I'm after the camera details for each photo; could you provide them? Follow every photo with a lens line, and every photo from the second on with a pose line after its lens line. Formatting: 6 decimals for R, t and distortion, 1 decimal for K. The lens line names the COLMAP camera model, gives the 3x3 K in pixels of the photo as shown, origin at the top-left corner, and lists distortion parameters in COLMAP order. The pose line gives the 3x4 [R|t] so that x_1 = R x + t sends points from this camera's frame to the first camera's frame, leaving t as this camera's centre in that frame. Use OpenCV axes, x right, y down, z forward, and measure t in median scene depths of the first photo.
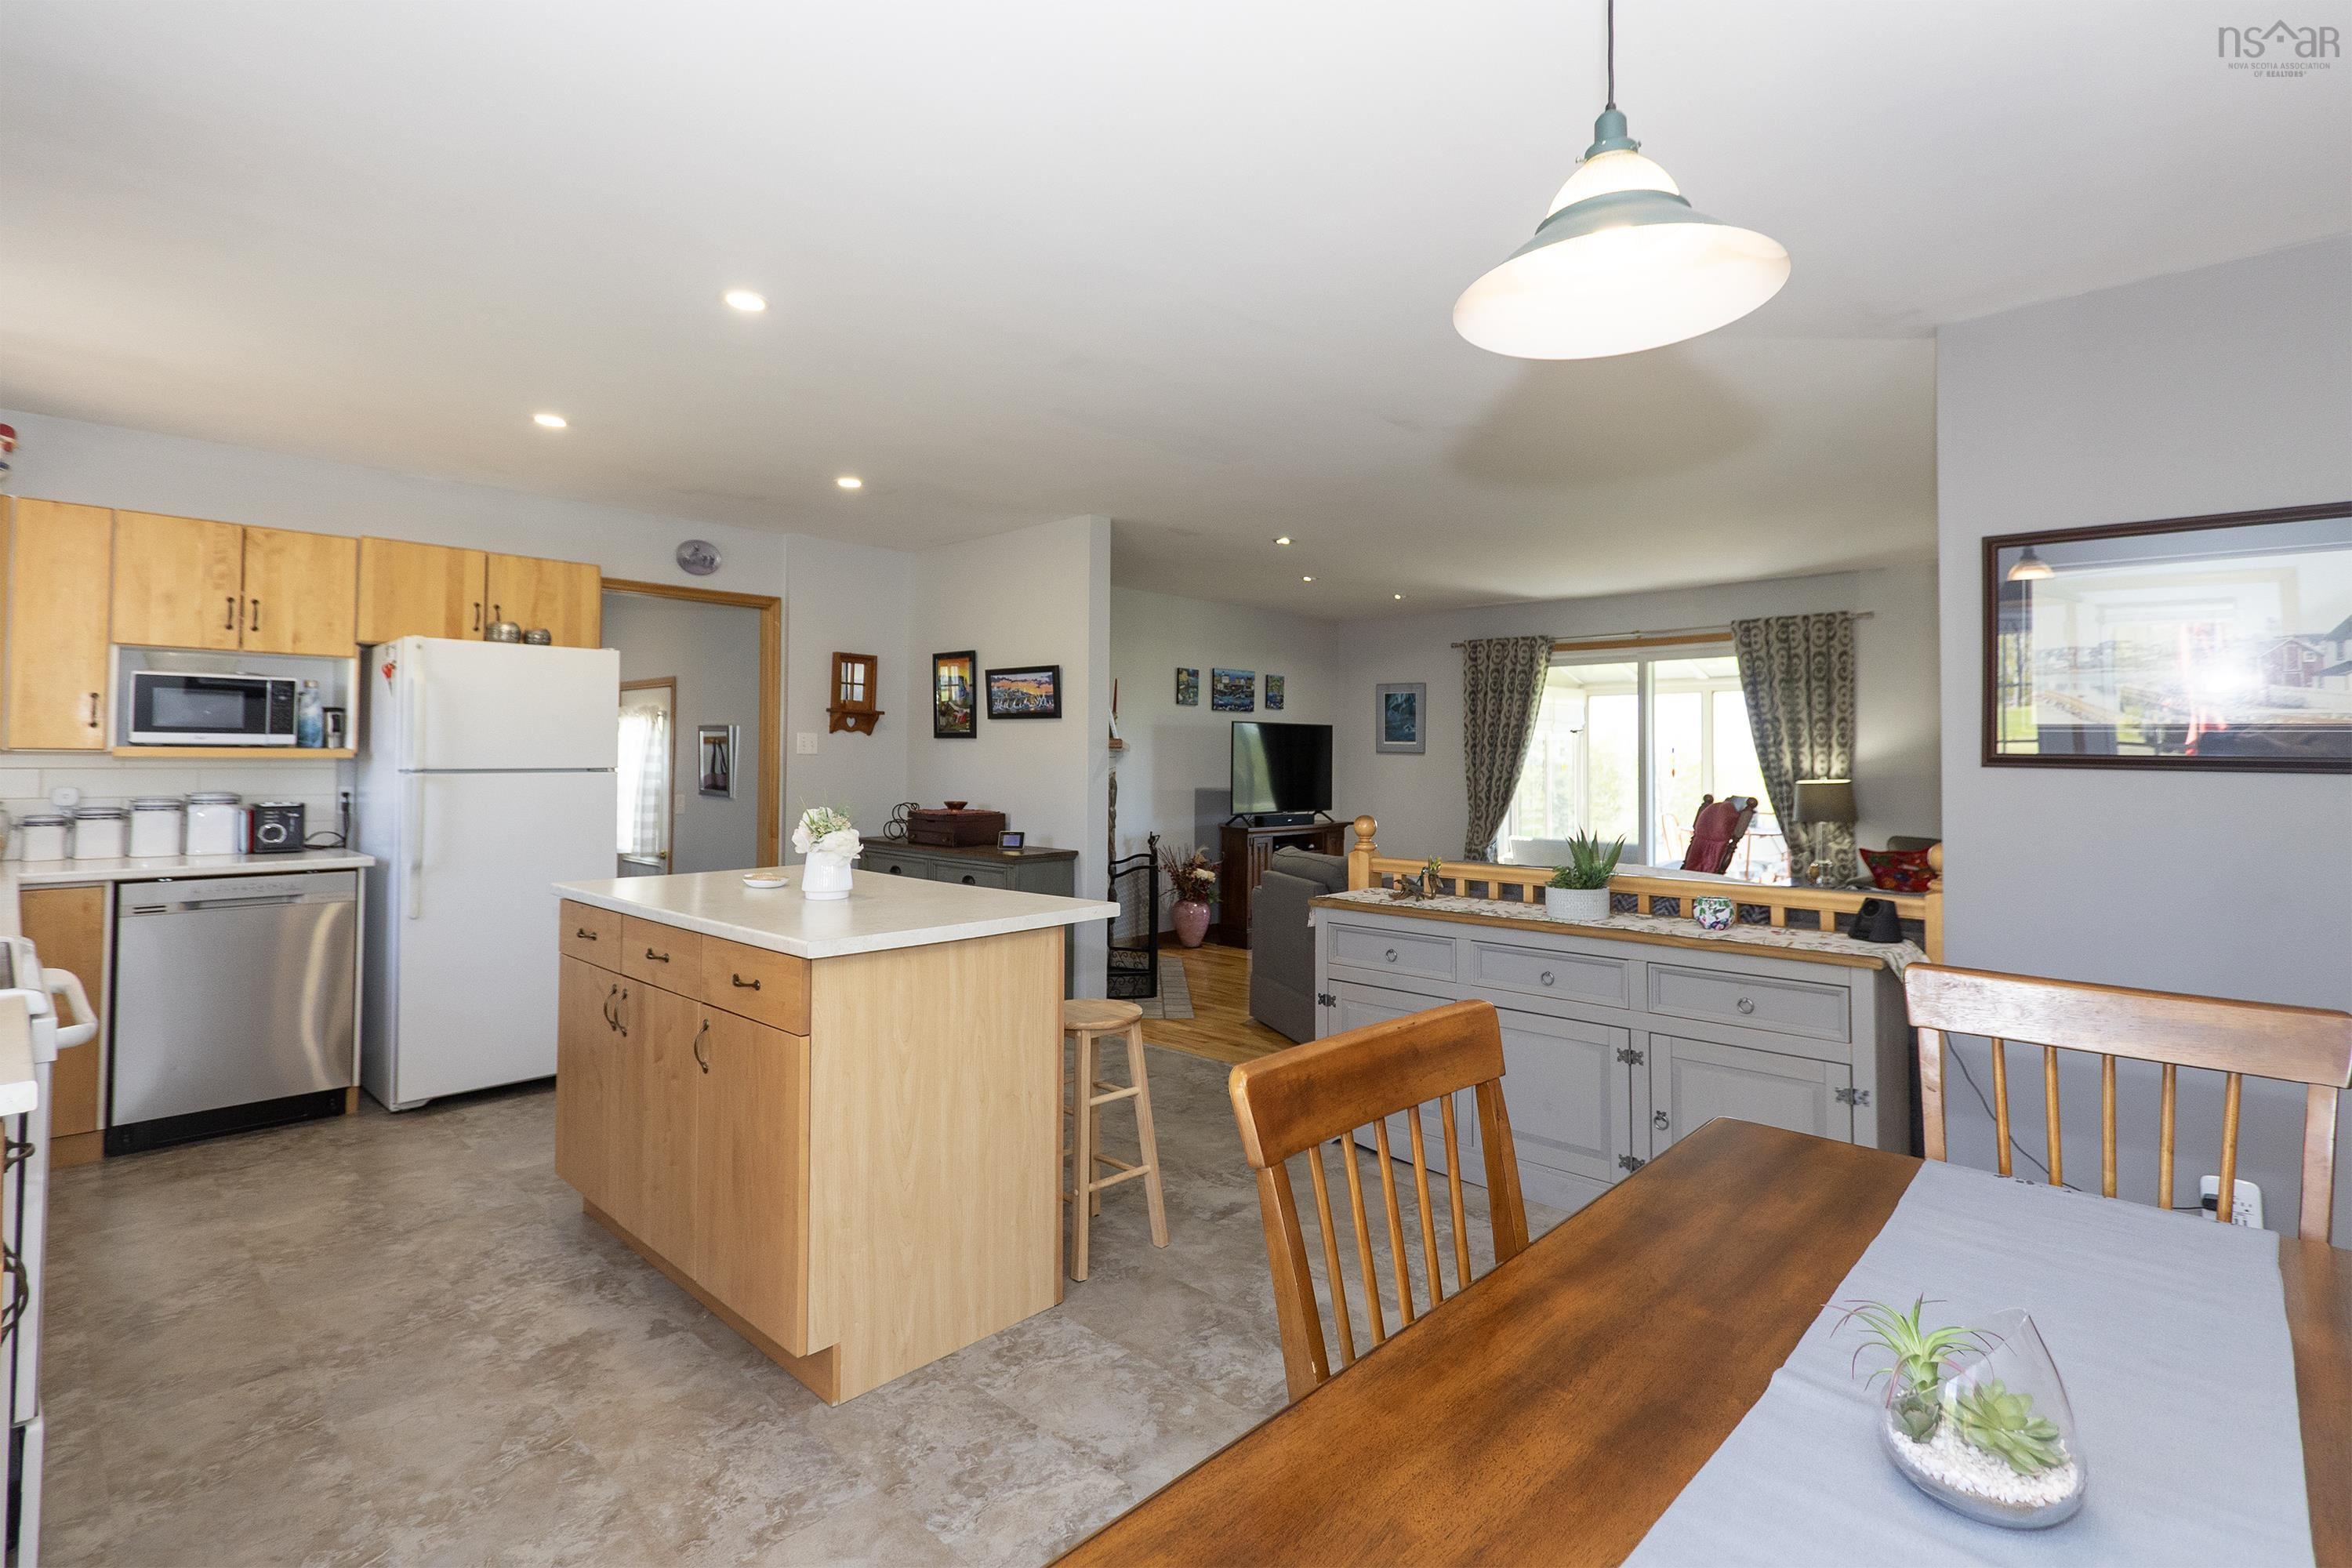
lens RADIAL K [[1109.5, 0, 1187.6], [0, 1109.5, 733.2], [0, 0, 1]] dist [0.000597, -0.000203]
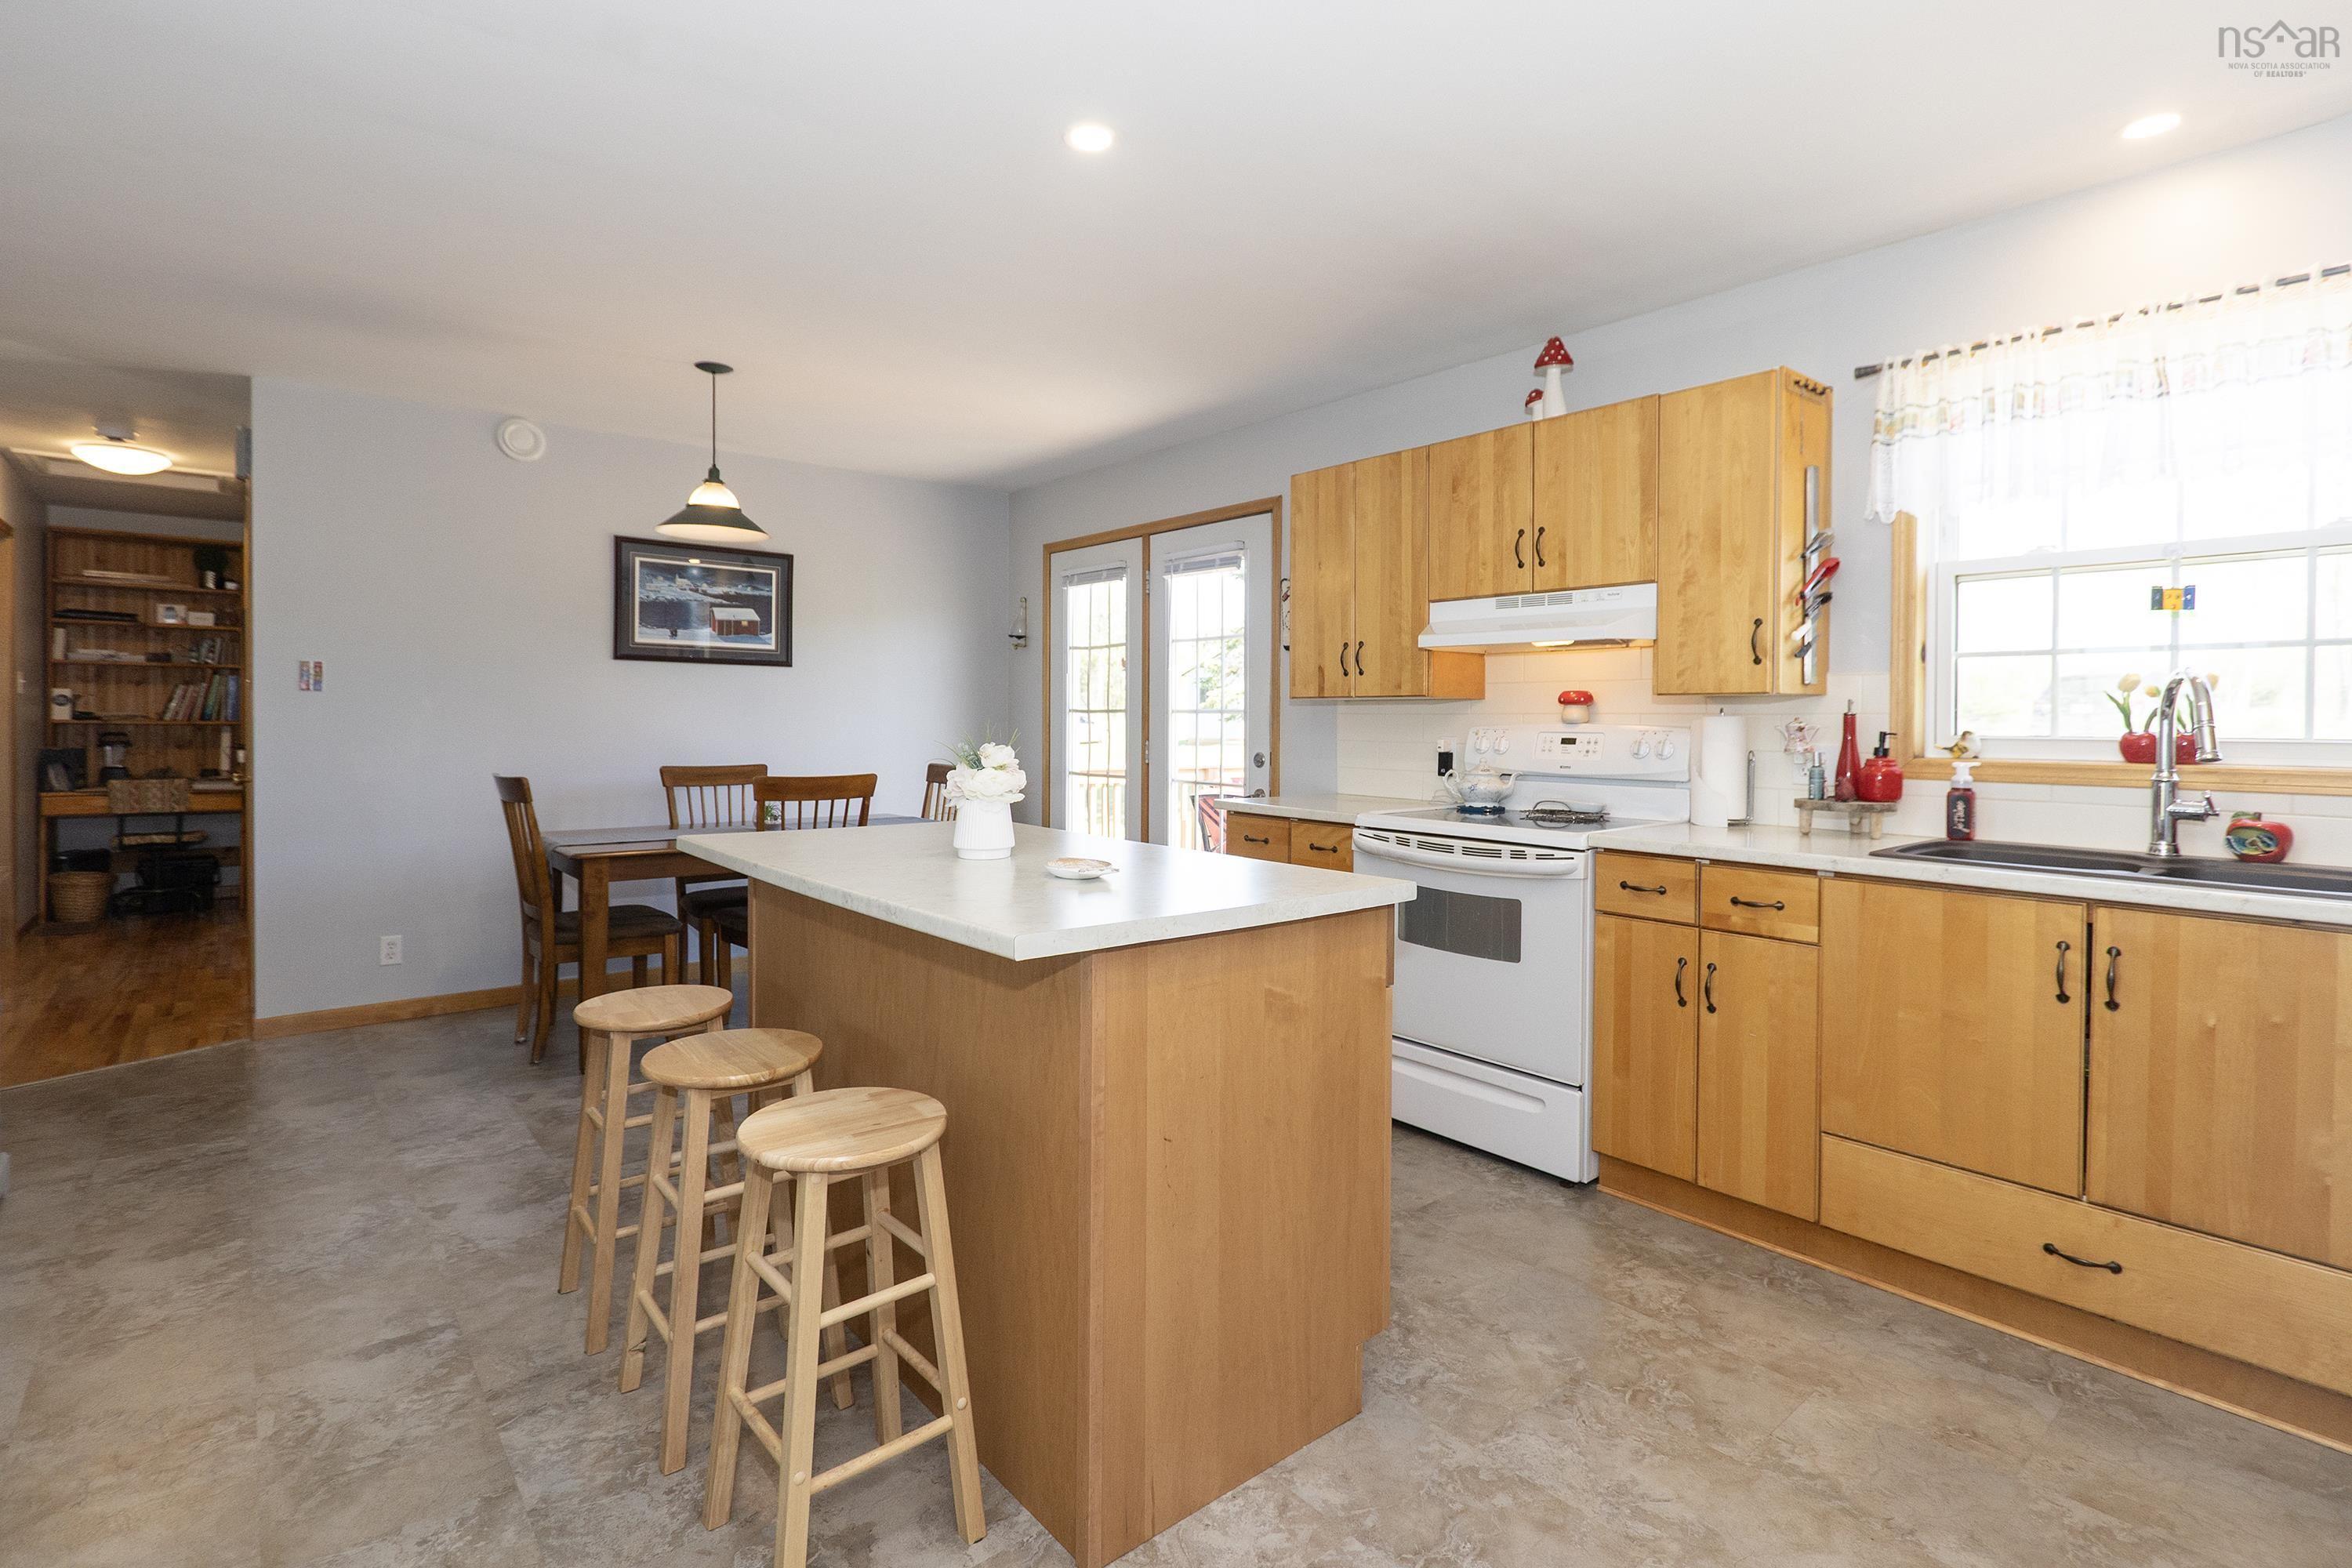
lens RADIAL K [[1109.5, 0, 1187.6], [0, 1109.5, 733.2], [0, 0, 1]] dist [0.000597, -0.000203]
pose [[-0.993807, -0.013976, 0.110239, -0.357661], [-0.015344, 0.999815, -0.011571, 0.042591], [-0.110057, -0.013191, -0.993838, 1.141704]]
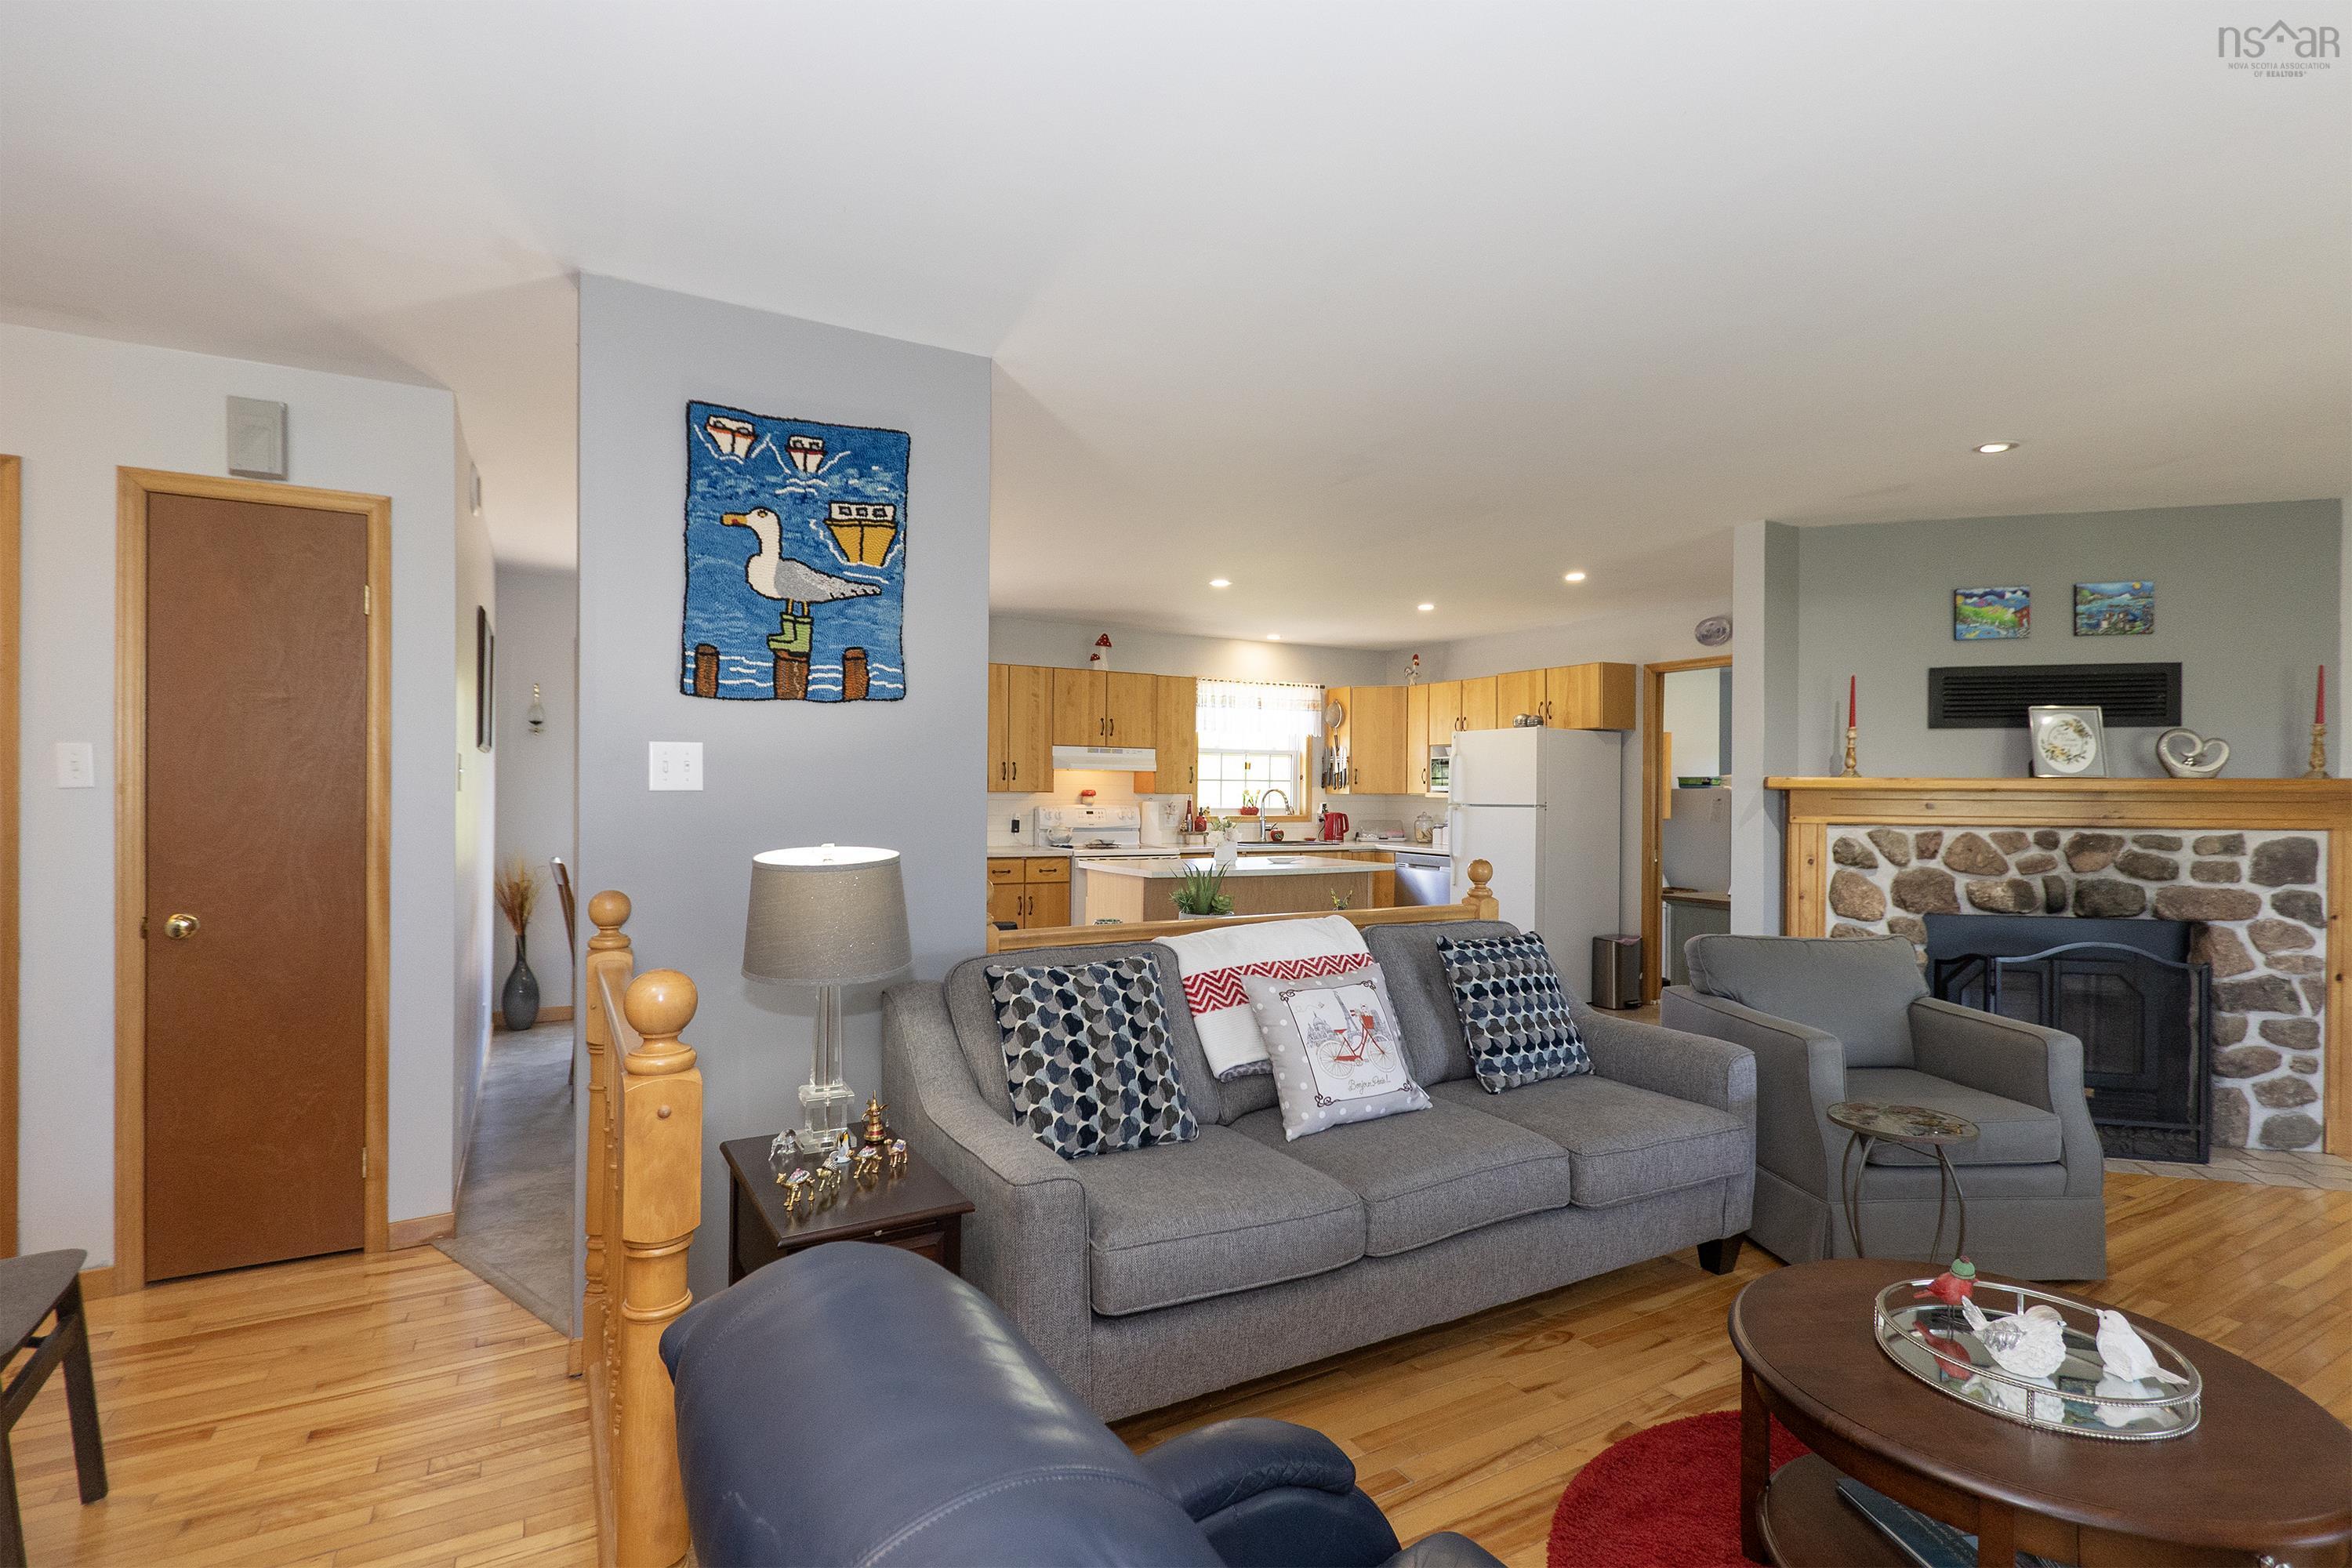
lens RADIAL K [[1118.2, 0, 1176.0], [0, 1118.2, 784.0], [0, 0, 1]] dist [0.001167, -0.000028]
pose [[-0.298096, -0.014359, -0.954428, 1.064900], [0.014324, 0.999707, -0.019514, 0.026301], [0.954428, -0.019488, -0.297803, 0.979558]]
